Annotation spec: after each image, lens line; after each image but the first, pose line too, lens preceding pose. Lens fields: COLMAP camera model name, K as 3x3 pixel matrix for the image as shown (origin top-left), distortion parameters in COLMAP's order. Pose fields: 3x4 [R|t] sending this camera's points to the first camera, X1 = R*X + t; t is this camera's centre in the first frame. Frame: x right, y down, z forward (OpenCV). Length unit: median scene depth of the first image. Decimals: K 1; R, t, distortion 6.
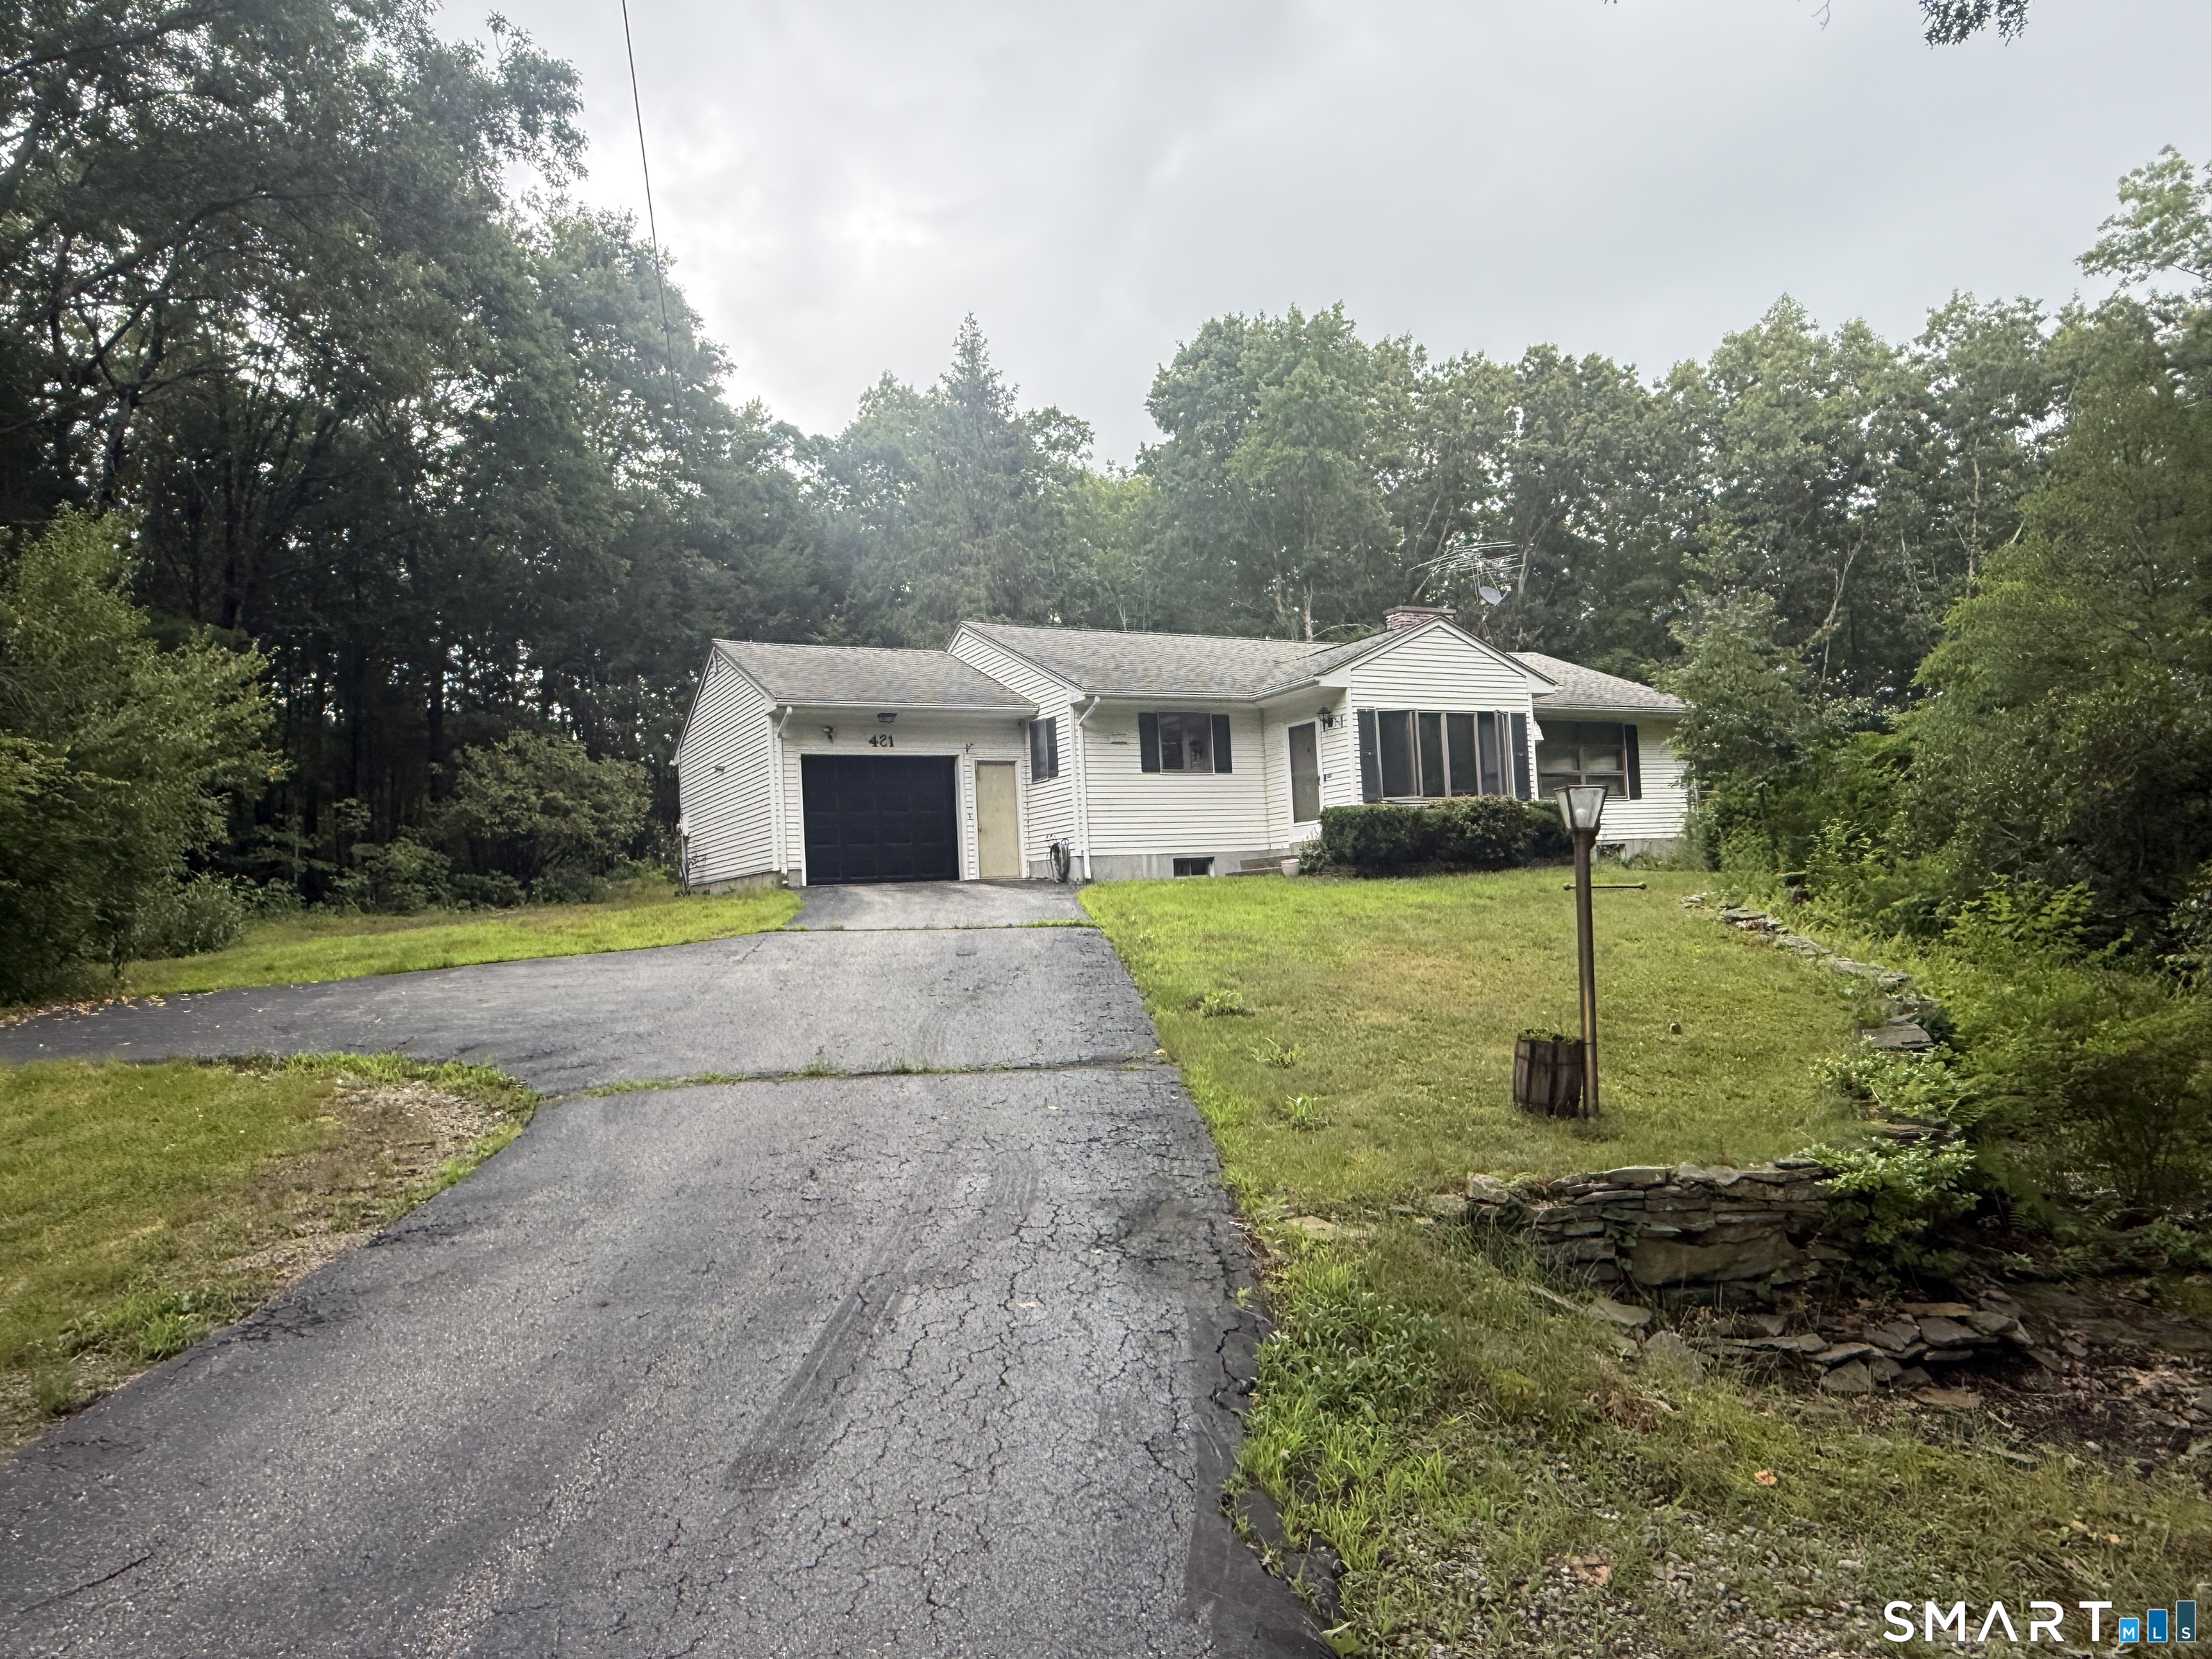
lens RADIAL K [[1431.4, 0, 1102.2], [0, 1431.4, 818.1], [0, 0, 1]] dist [0.001659, 0.003511]
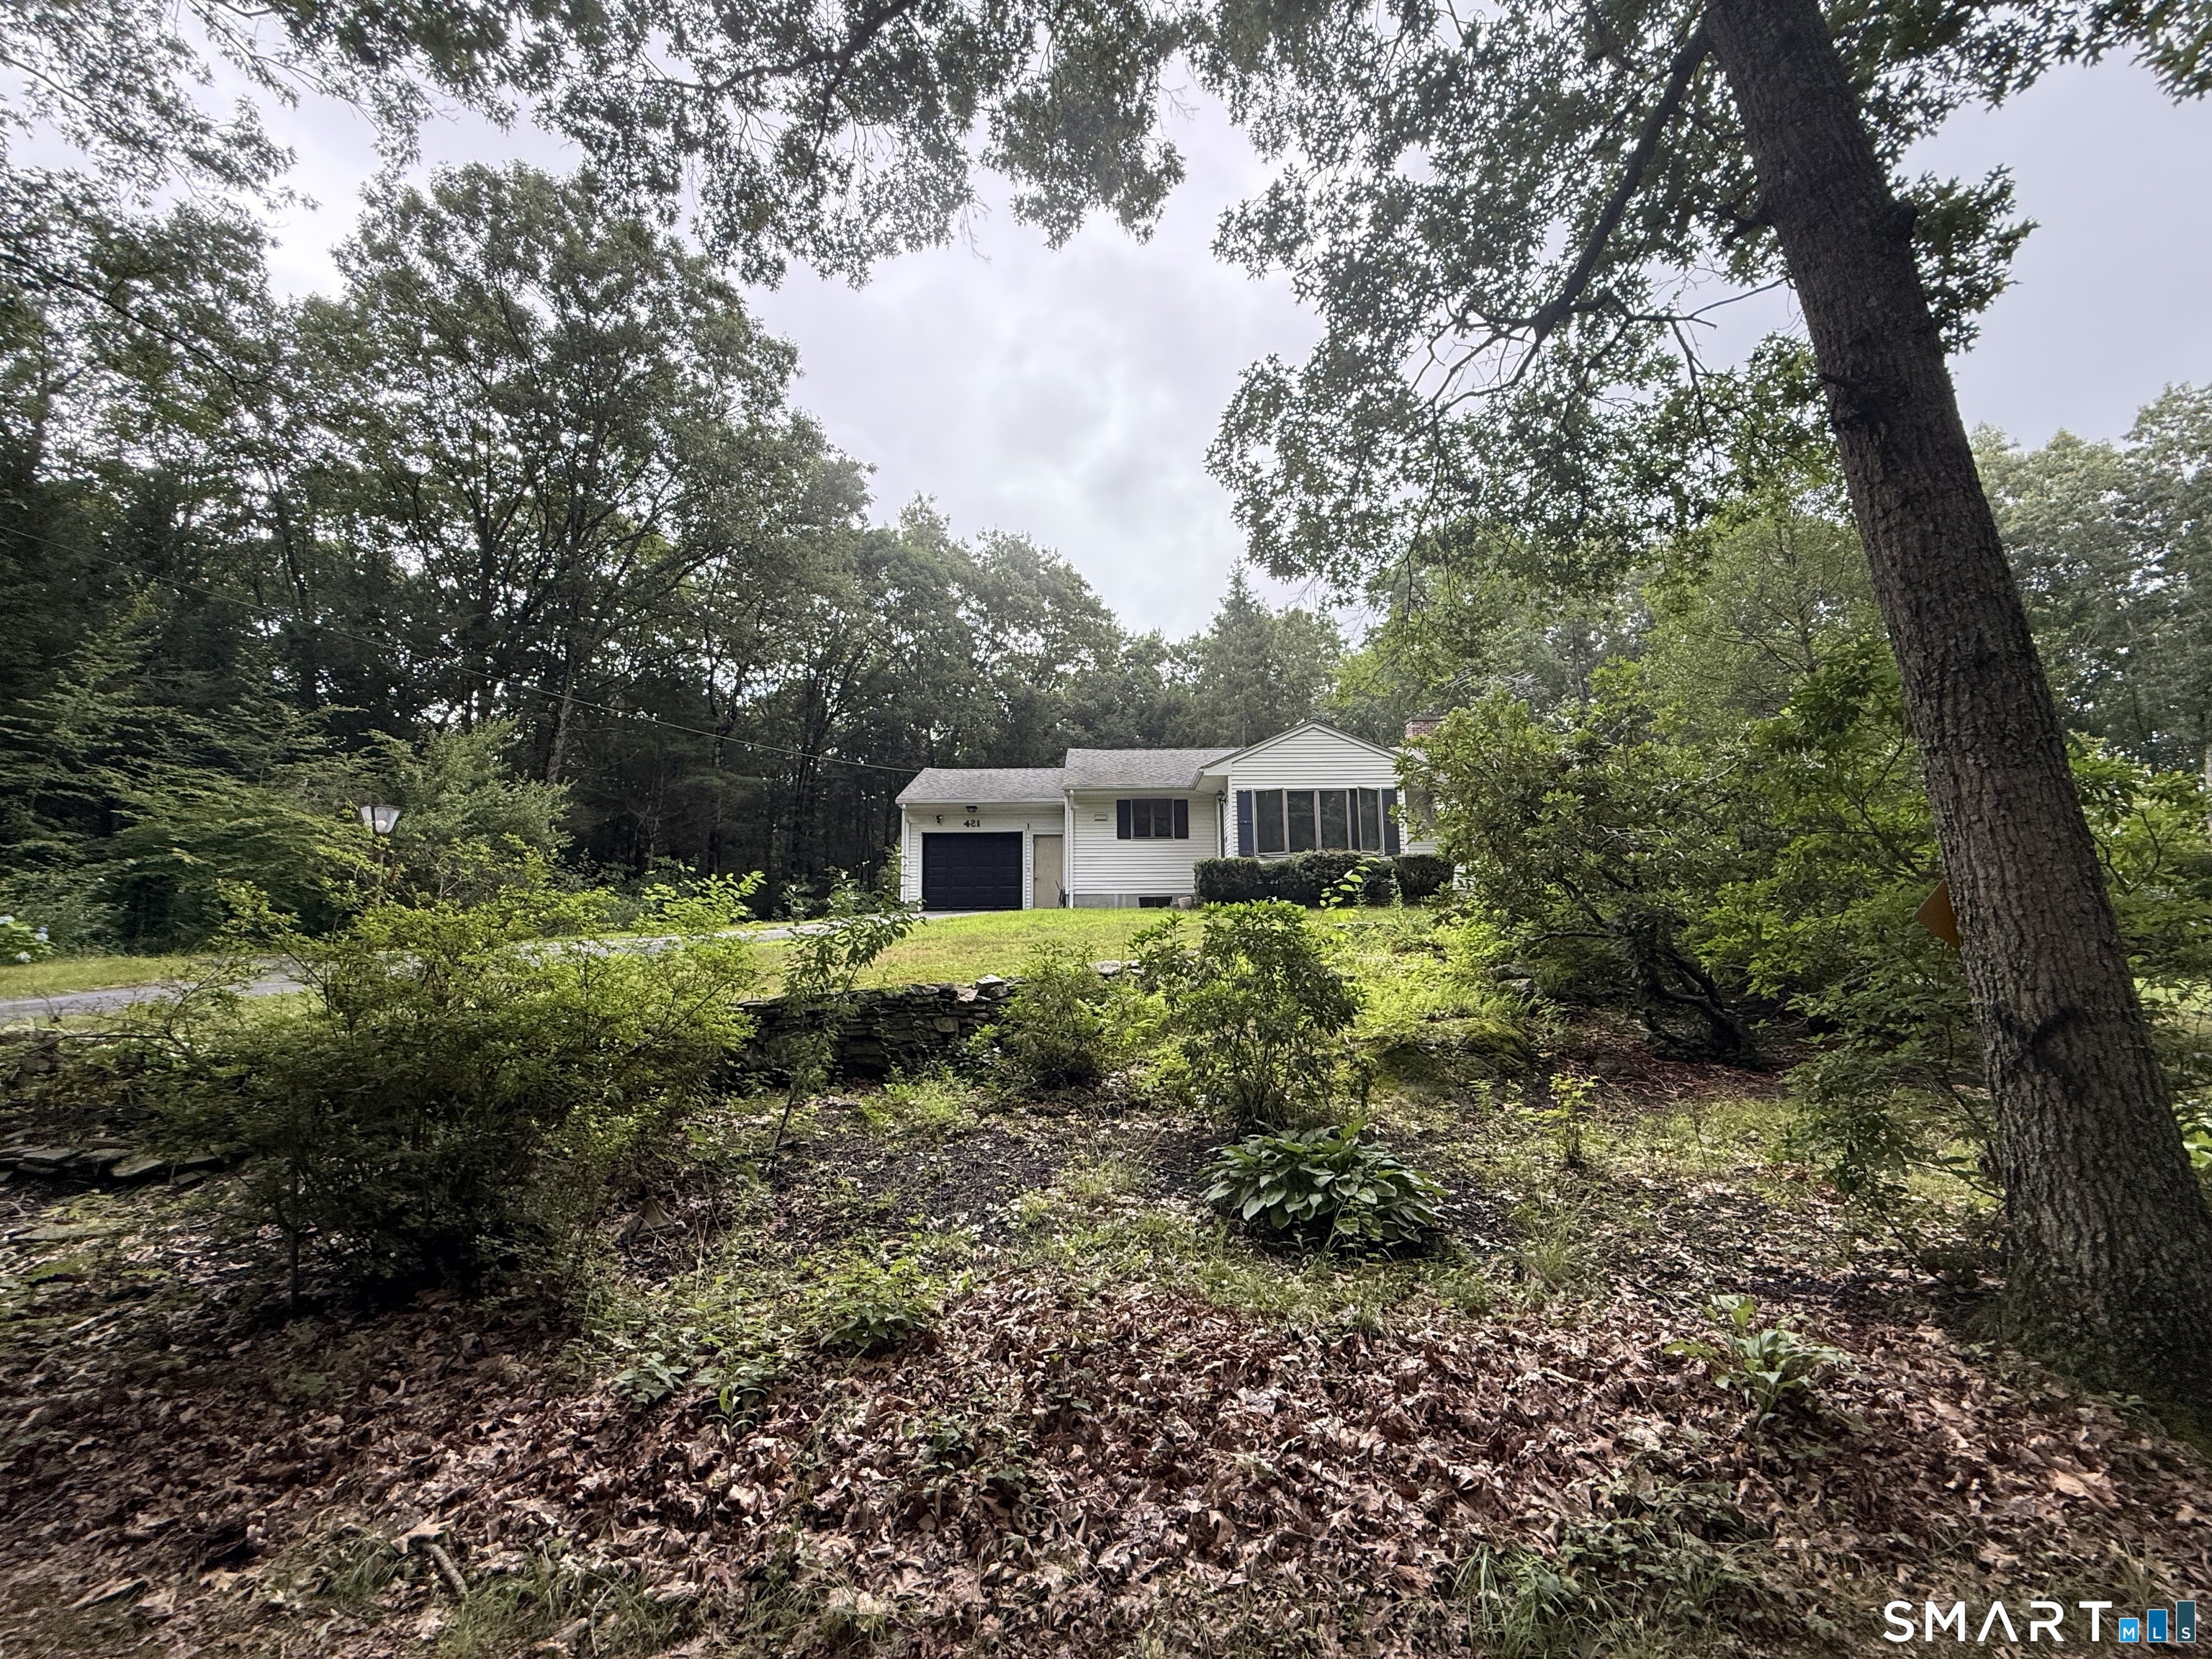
lens RADIAL K [[899.2, 0, 1114.7], [0, 899.2, 826.4], [0, 0, 1]] dist [0.001514, 0.000127]
pose [[0.891588, -0.028714, -0.451936, 0.441194], [-0.002008, 0.997727, -0.067353, 0.017557], [0.452842, 0.060958, 0.889504, 0.154906]]
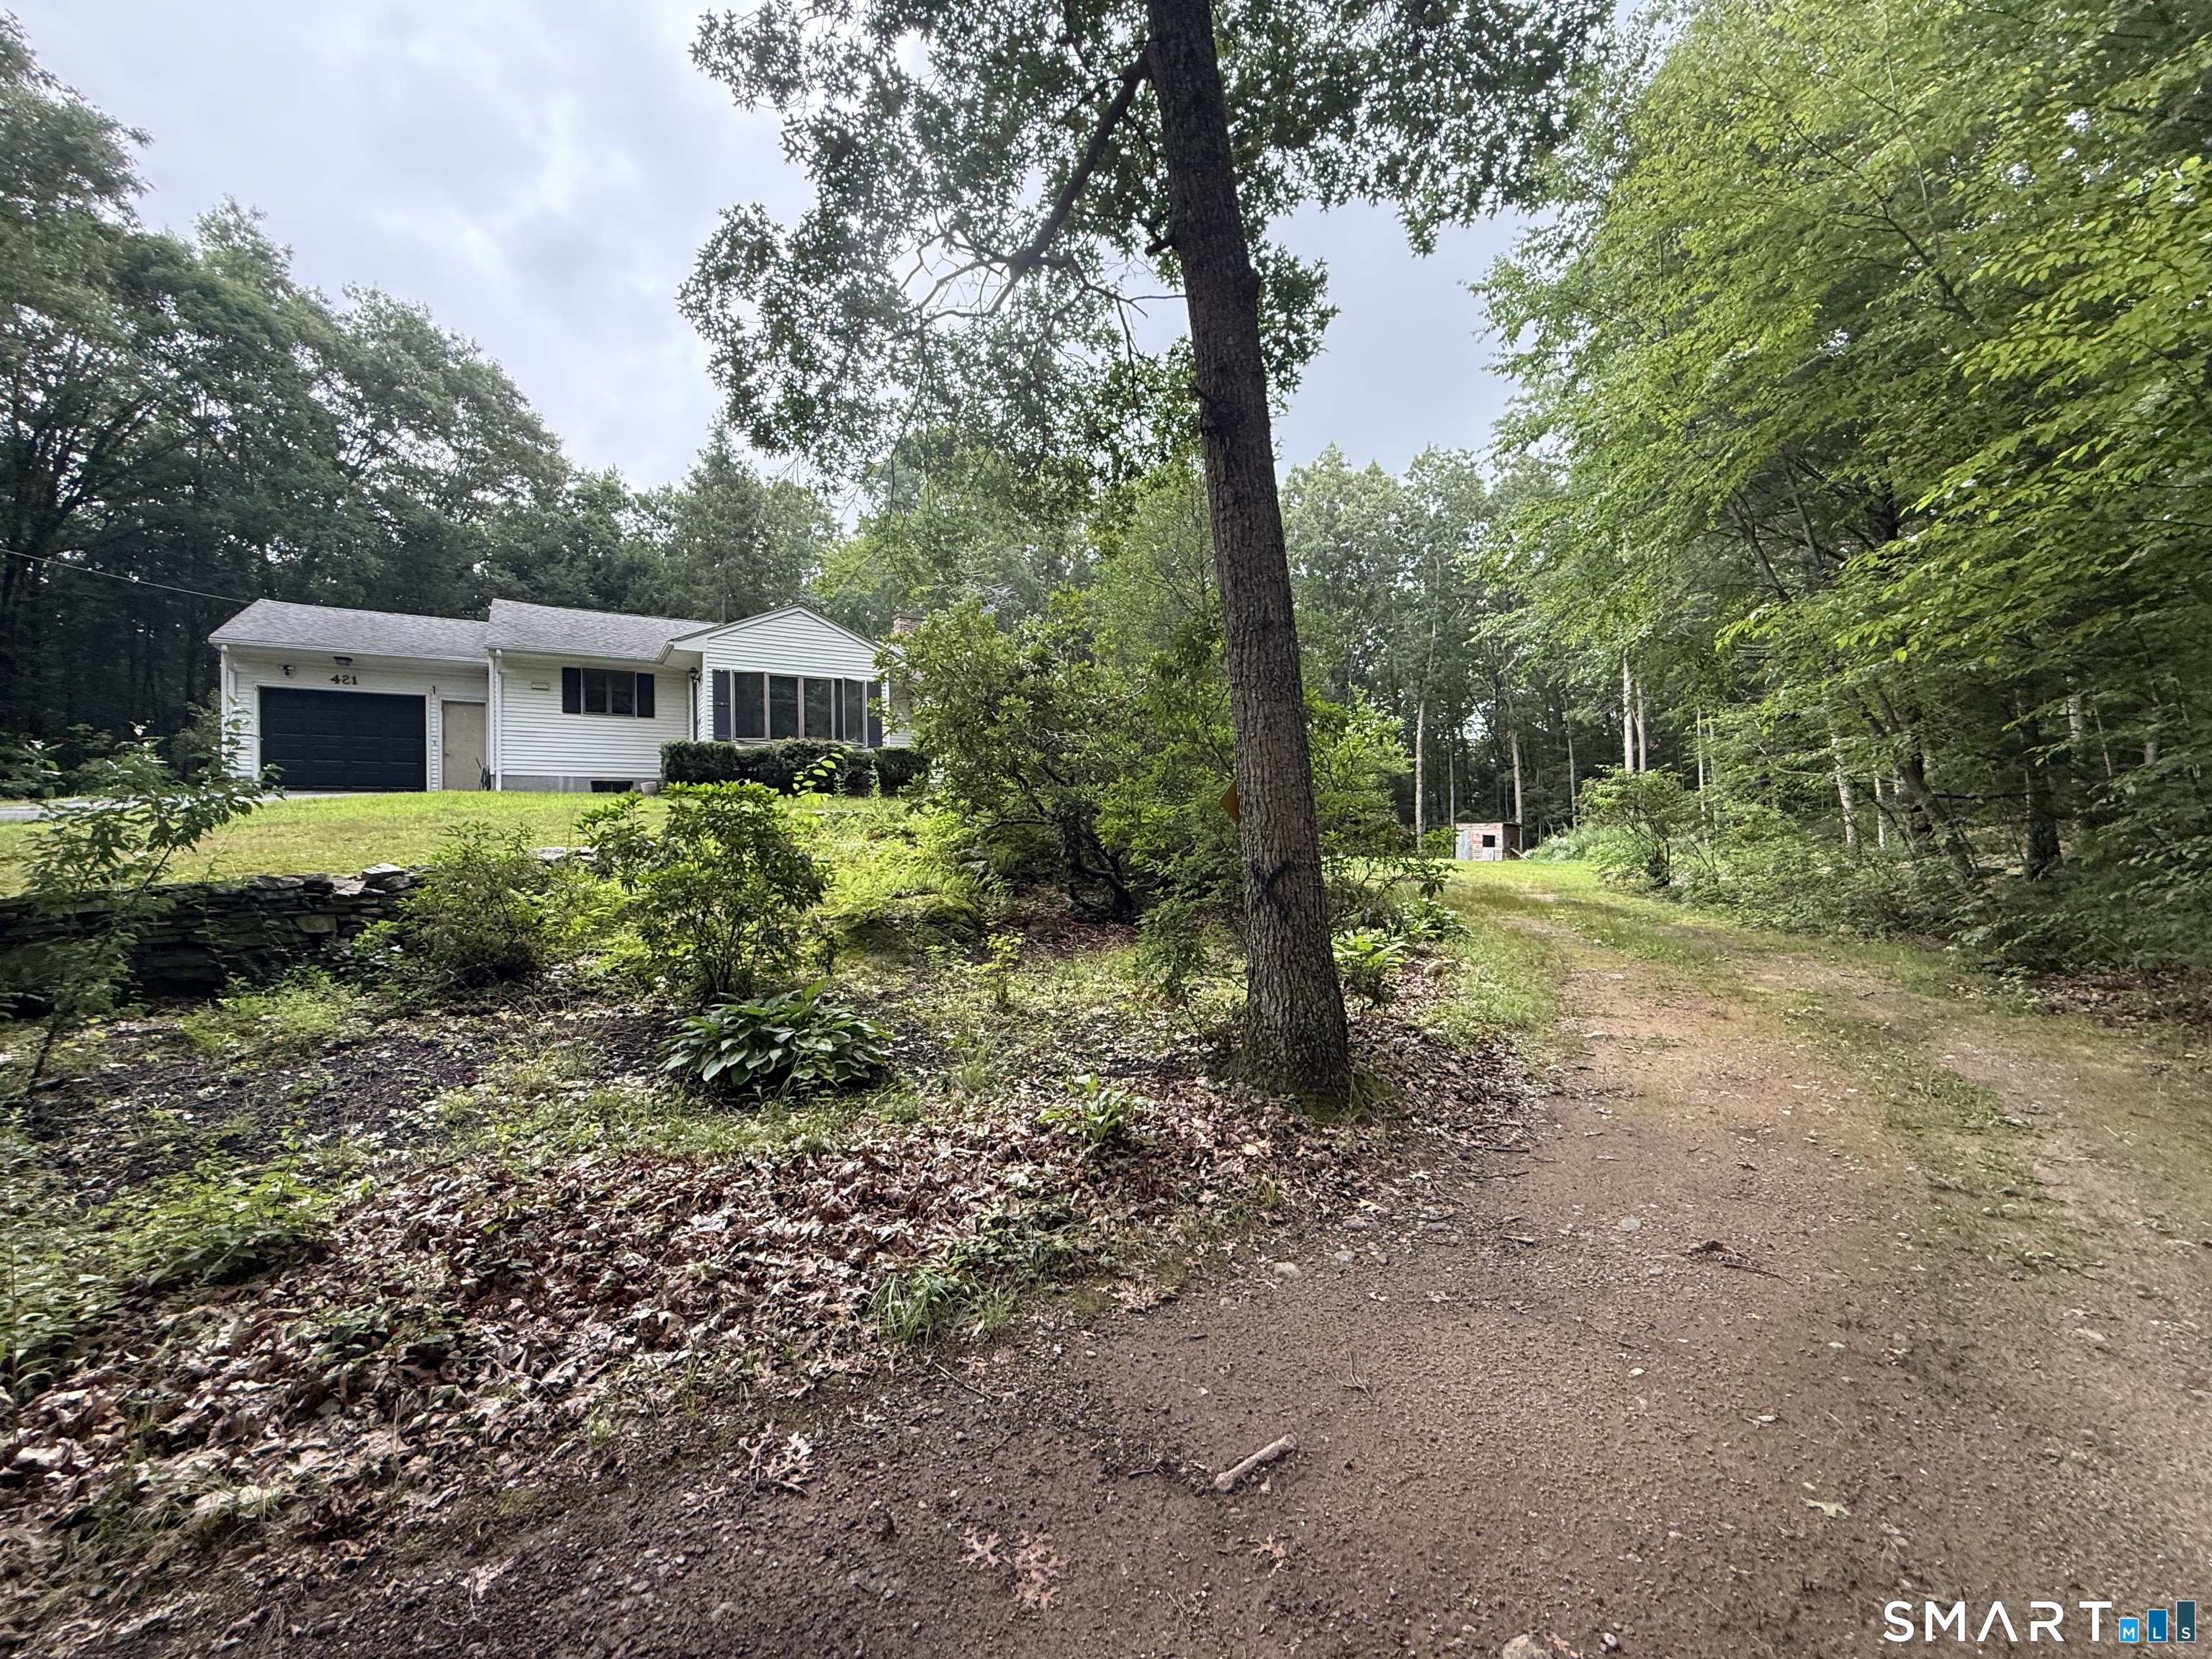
lens RADIAL K [[899.2, 0, 1104.2], [0, 899.2, 827.1], [0, 0, 1]] dist [0.001514, 0.000127]
pose [[0.996600, 0.030204, 0.076660, 0.448283], [-0.033514, 0.998544, 0.042268, 0.019875], [-0.075271, -0.044693, 0.996161, 0.139818]]
